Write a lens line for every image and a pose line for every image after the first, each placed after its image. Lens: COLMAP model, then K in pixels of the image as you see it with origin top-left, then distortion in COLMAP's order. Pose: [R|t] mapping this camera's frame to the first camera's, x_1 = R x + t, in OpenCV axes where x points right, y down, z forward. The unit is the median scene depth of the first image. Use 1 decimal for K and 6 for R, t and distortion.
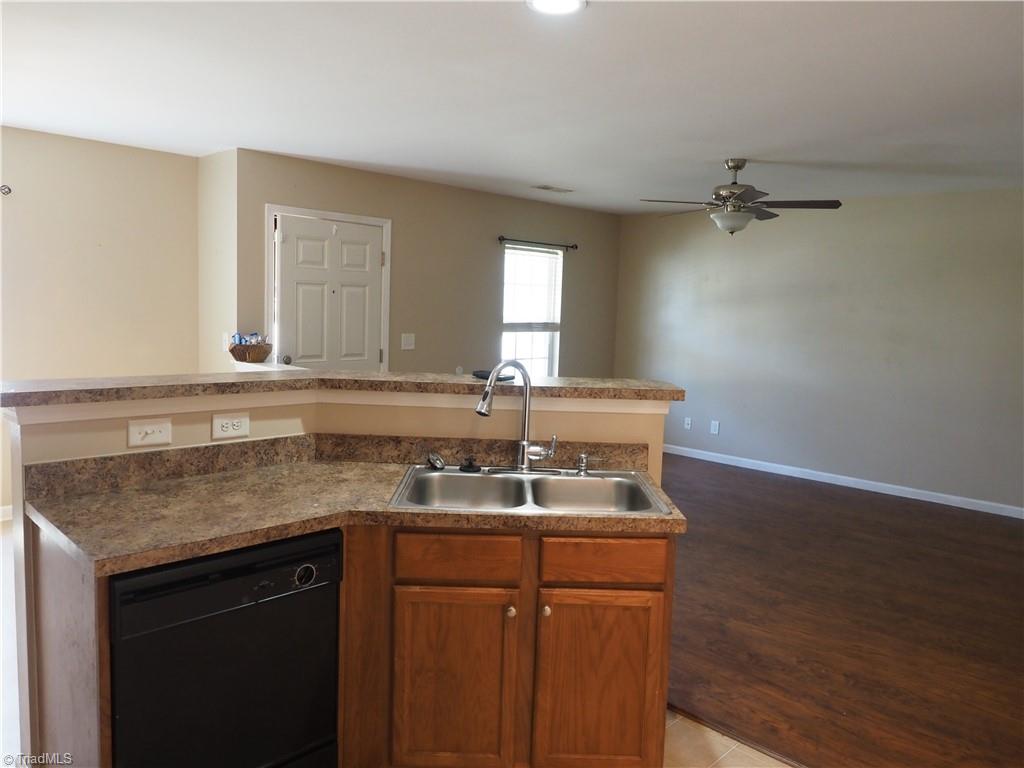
lens RADIAL K [[746.3, 0, 510.8], [0, 746.3, 374.8], [0, 0, 1]] dist [-0.011003, 0.007604]
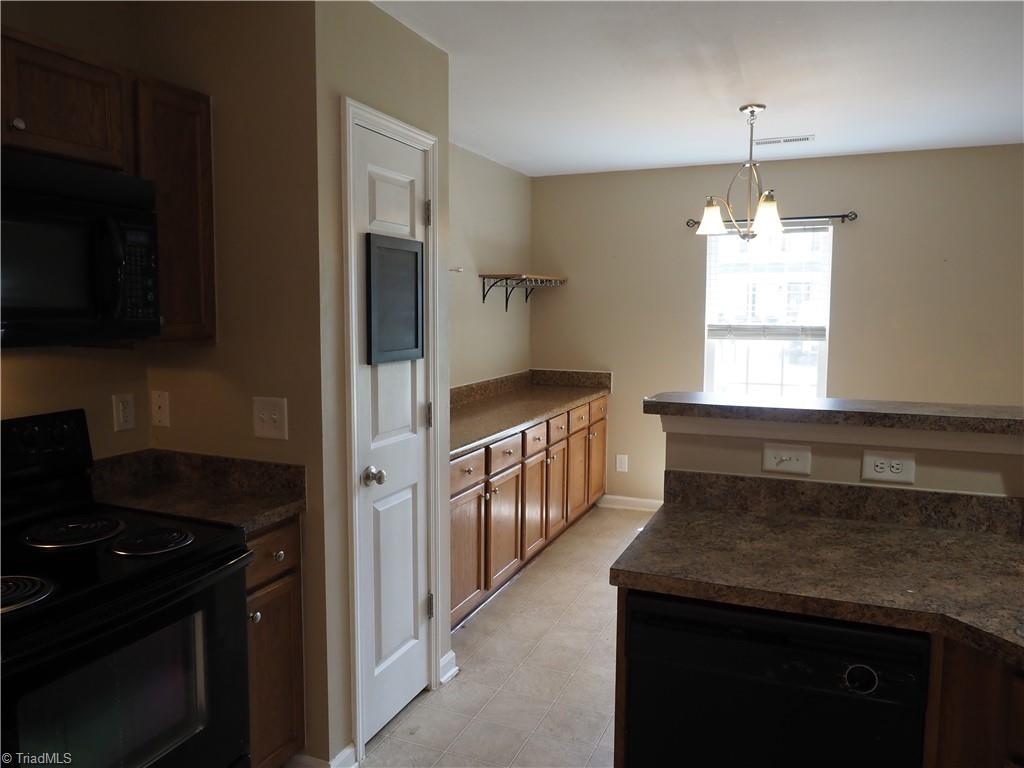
lens RADIAL K [[746.3, 0, 510.8], [0, 746.3, 374.8], [0, 0, 1]] dist [-0.011003, 0.007604]
pose [[0.369708, 0.043644, -0.928122, 0.244061], [-0.073808, 0.997119, 0.017488, -0.016968], [0.926212, 0.062037, 0.371864, 0.352327]]
